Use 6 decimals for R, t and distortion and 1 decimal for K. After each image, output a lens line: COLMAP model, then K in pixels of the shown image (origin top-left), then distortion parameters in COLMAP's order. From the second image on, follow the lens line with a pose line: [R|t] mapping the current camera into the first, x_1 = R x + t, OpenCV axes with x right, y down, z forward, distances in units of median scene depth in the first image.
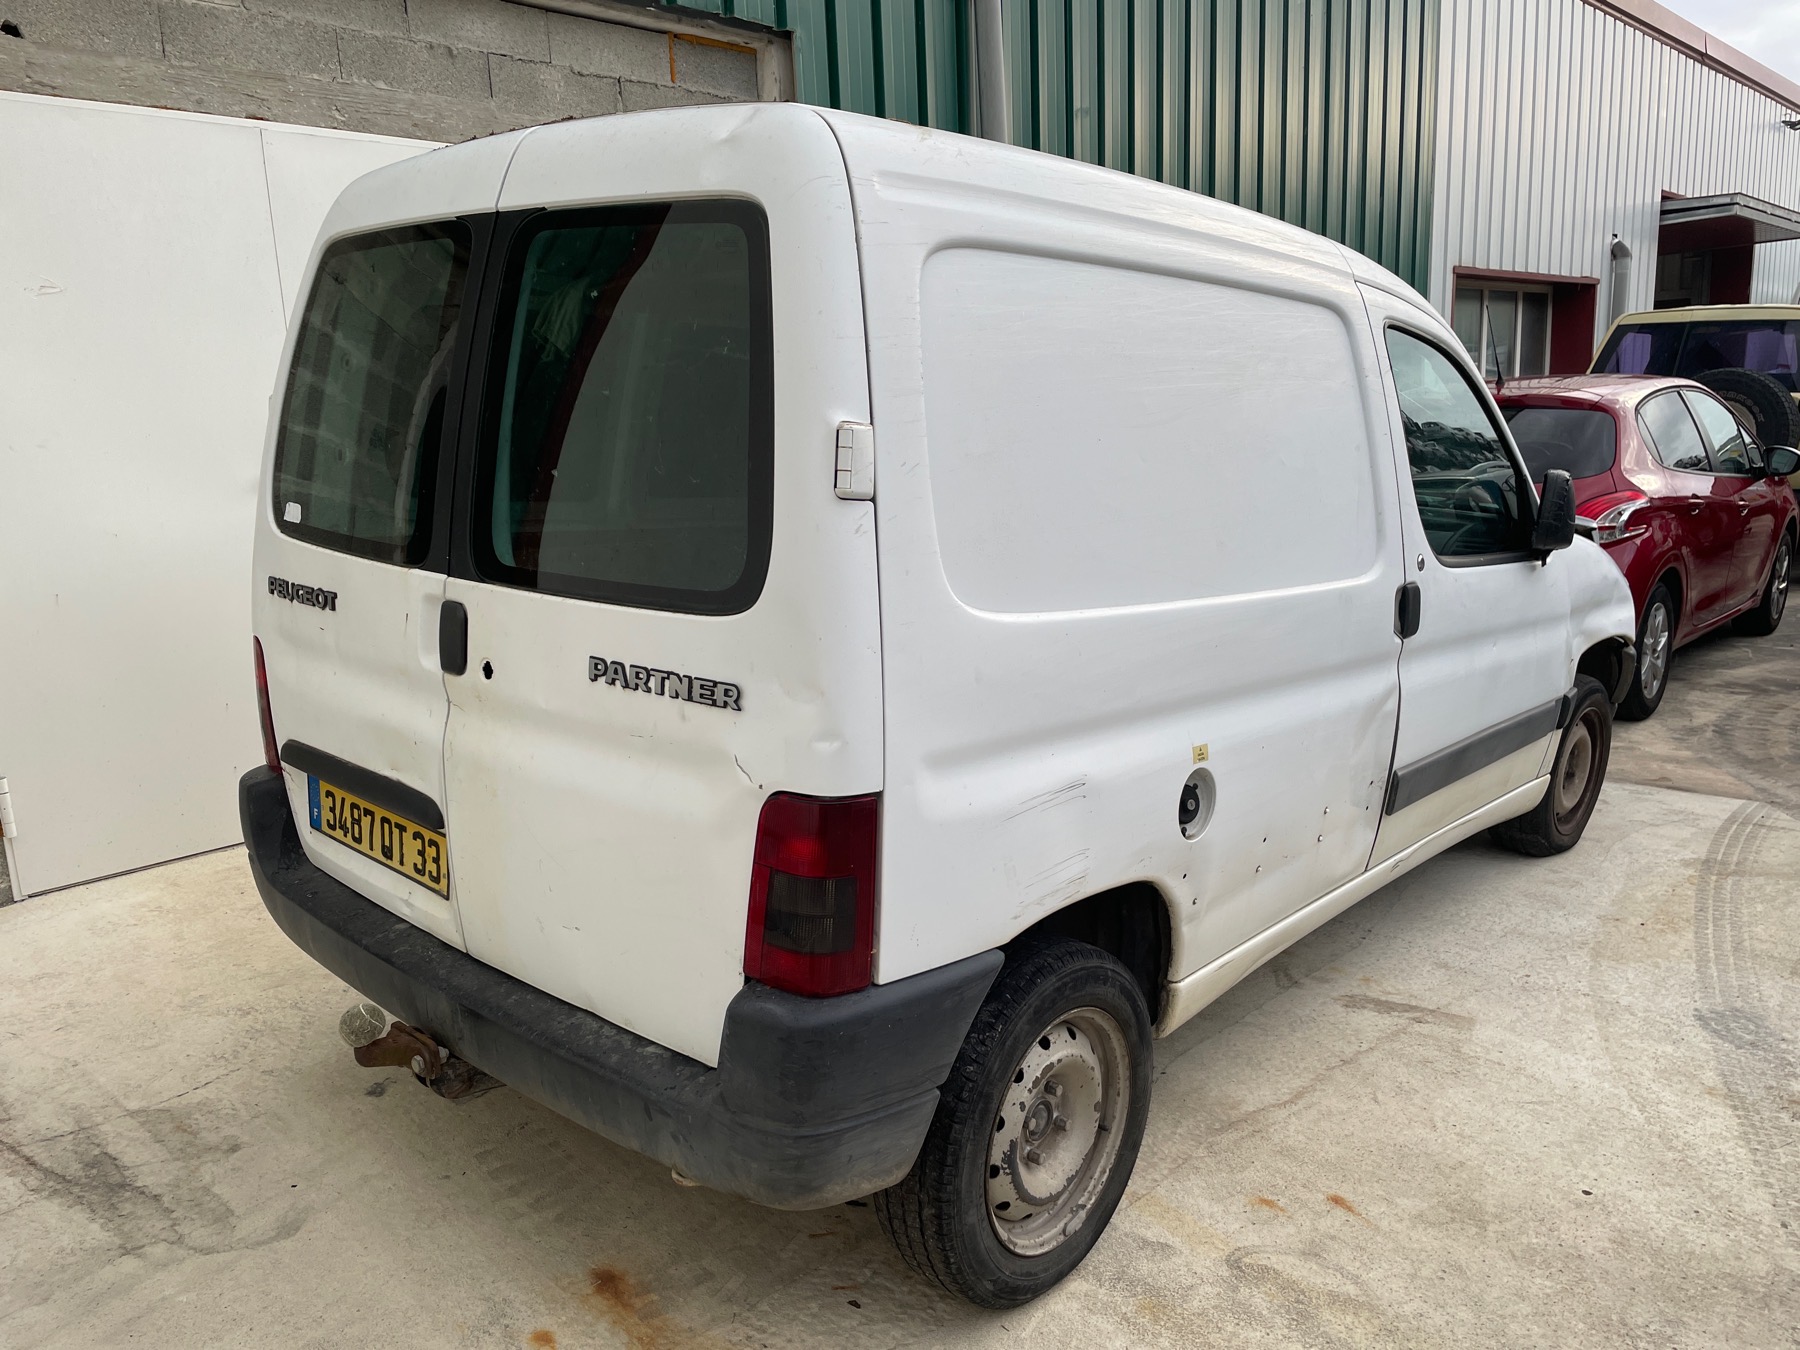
lens RADIAL K [[1353.2, 0, 903.7], [0, 1353.2, 670.5], [0, 0, 1]] dist [-0.000152, -0.000623]
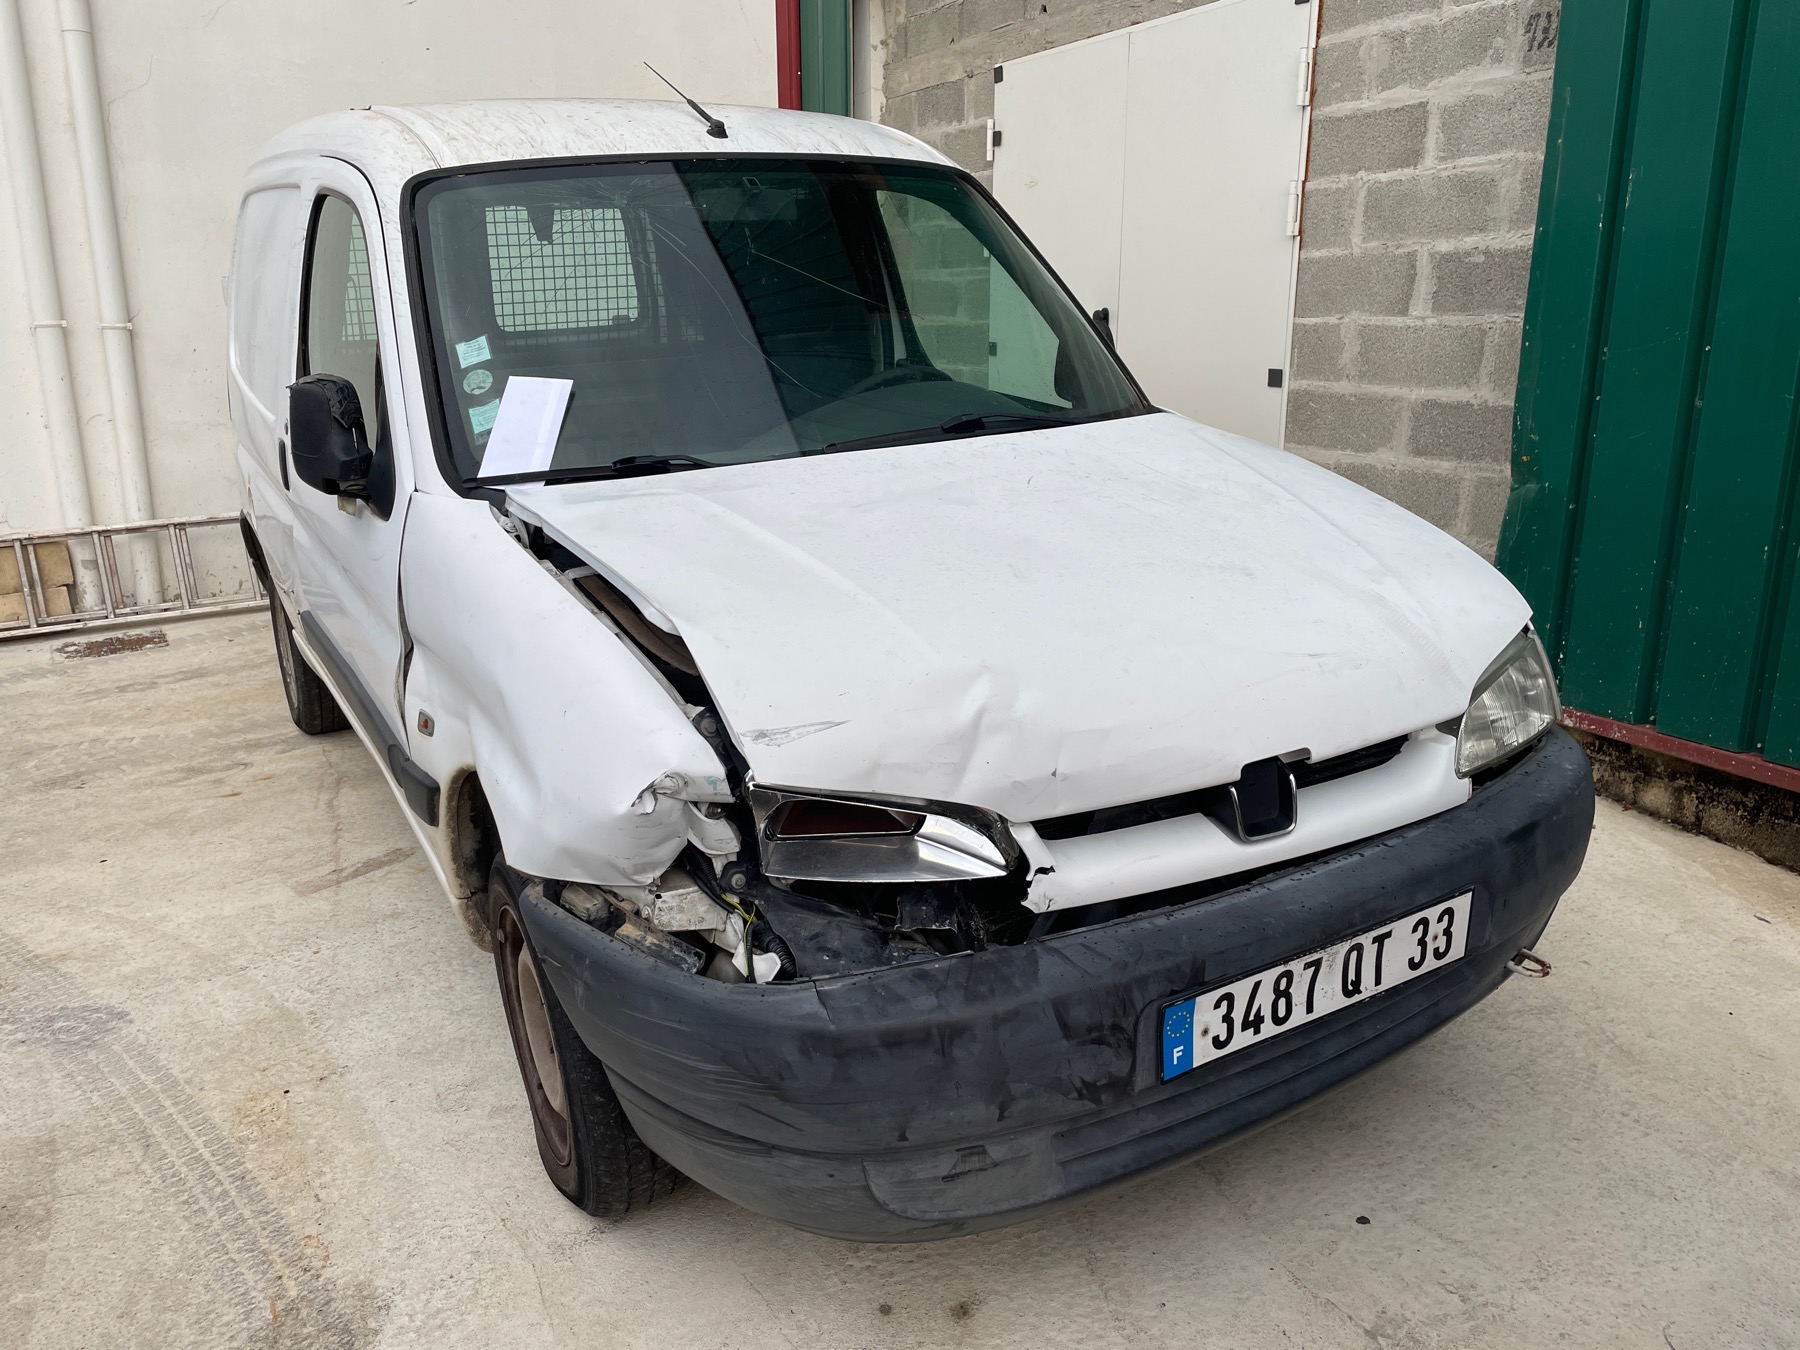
lens RADIAL K [[1353.2, 0, 903.9], [0, 1353.2, 673.6], [0, 0, 1]] dist [-0.000152, -0.000623]
pose [[-0.291251, 0.287894, -0.912299, 1.163442], [-0.180592, 0.919950, 0.347962, -0.327850], [0.939446, 0.266099, -0.215945, 1.594343]]
